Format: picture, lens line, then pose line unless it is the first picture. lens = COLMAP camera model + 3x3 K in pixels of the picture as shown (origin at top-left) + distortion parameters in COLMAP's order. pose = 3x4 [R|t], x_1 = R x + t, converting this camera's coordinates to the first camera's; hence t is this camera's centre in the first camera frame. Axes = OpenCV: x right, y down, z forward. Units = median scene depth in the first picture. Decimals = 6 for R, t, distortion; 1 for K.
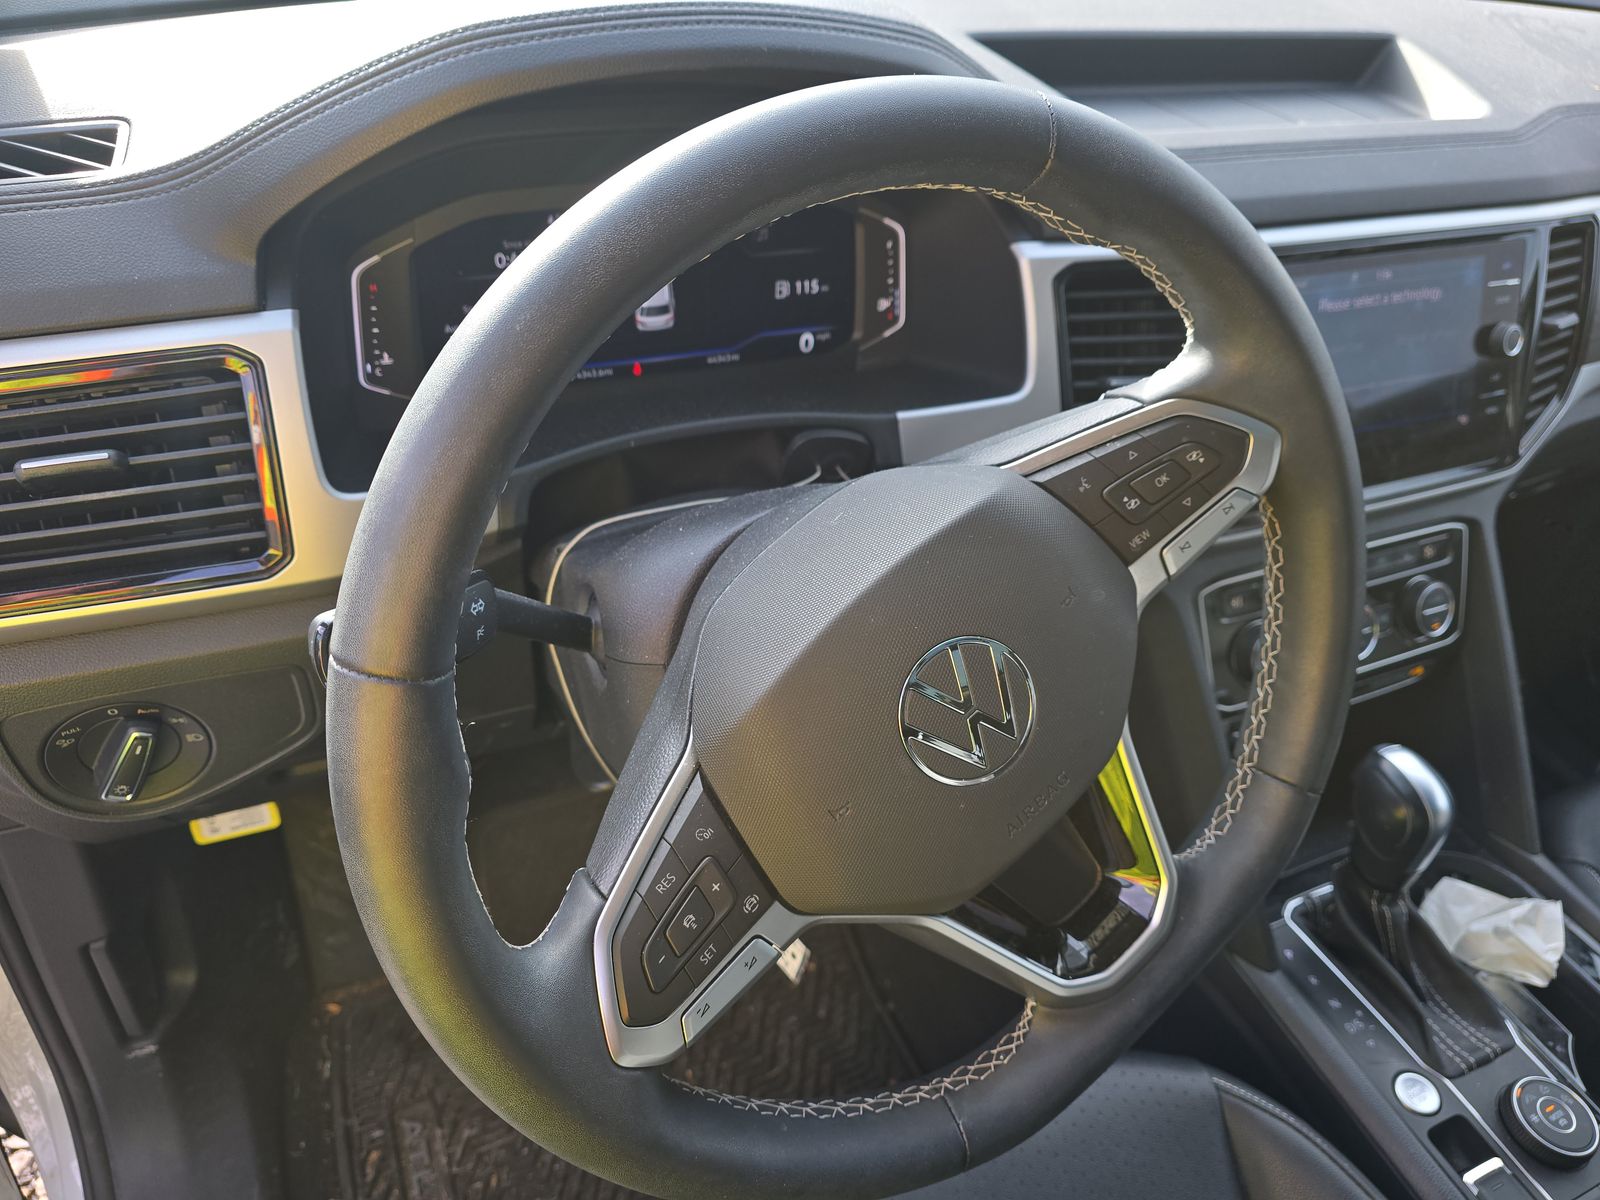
lens RADIAL K [[1074.9, 0, 797.6], [0, 1074.9, 589.1], [0, 0, 1]] dist [0.036960, -0.026304]
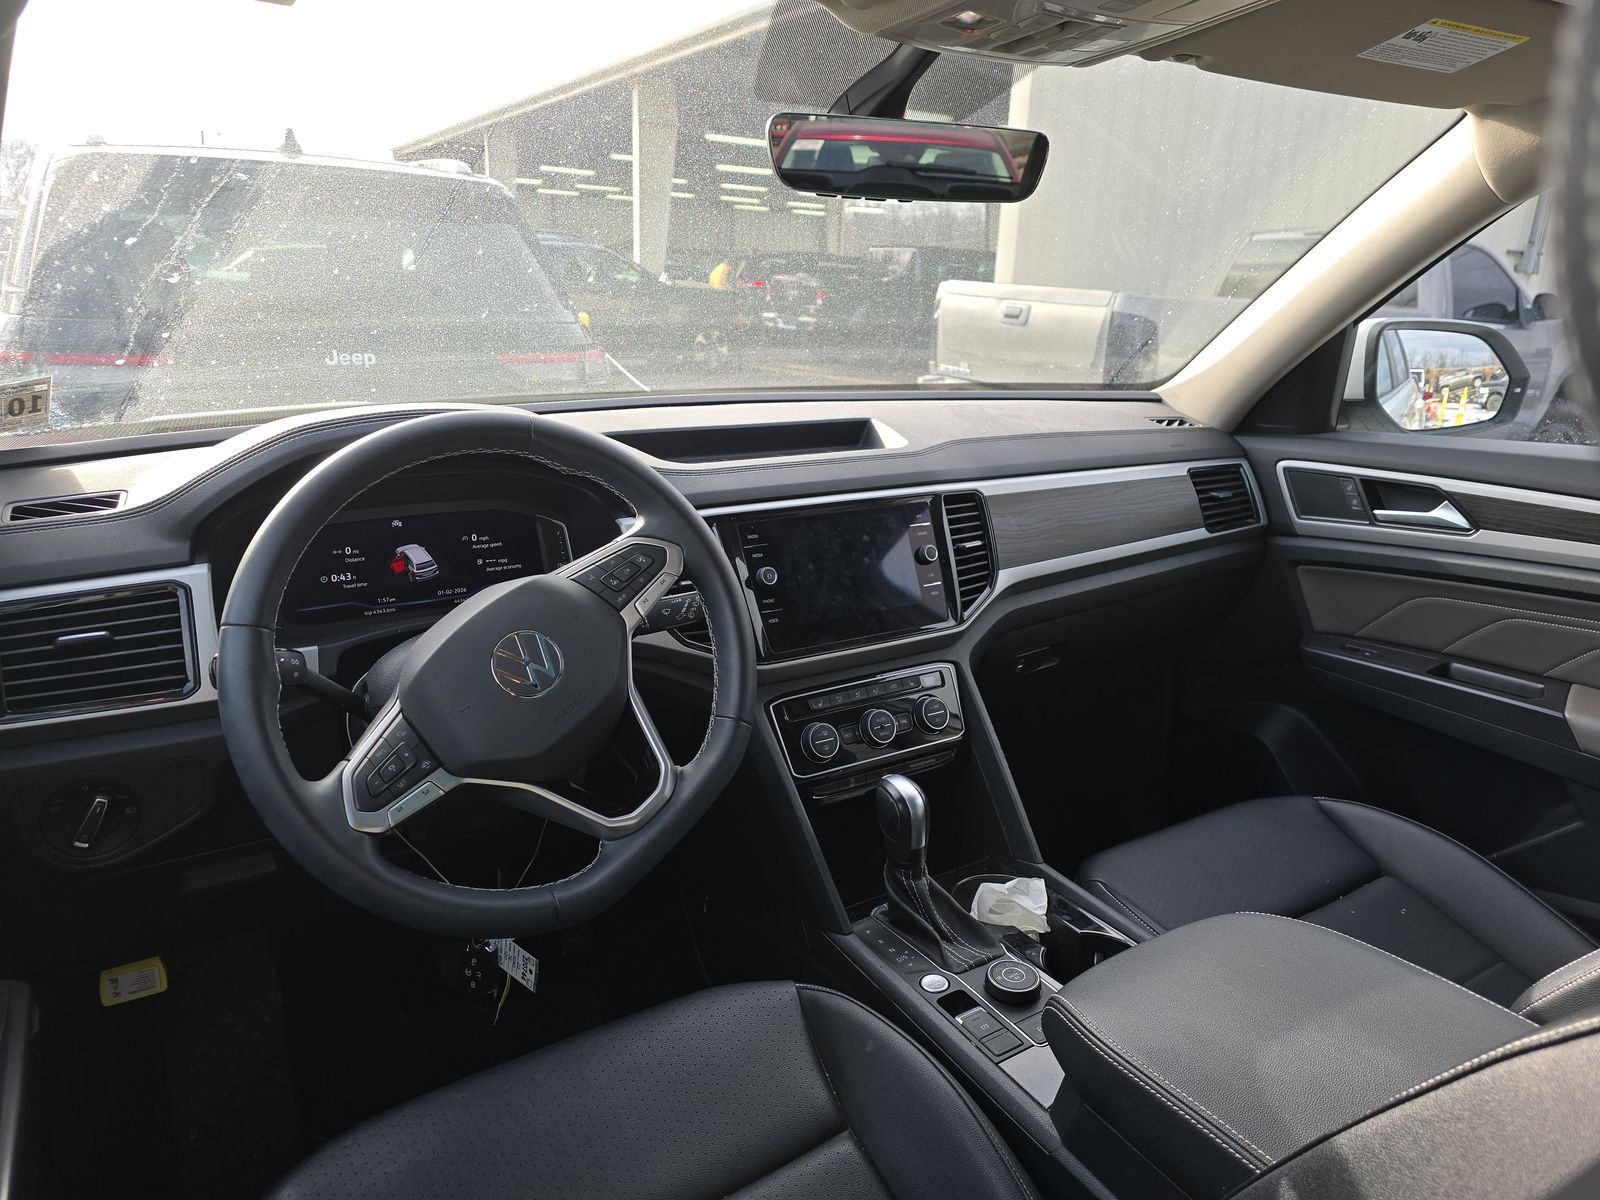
lens RADIAL K [[1074.9, 0, 801.6], [0, 1074.9, 599.4], [0, 0, 1]] dist [0.036960, -0.026304]
pose [[0.987651, -0.114653, 0.106771, 0.296870], [0.146723, 0.915850, -0.373754, 0.540446], [-0.054934, 0.384804, 0.921362, -0.661578]]
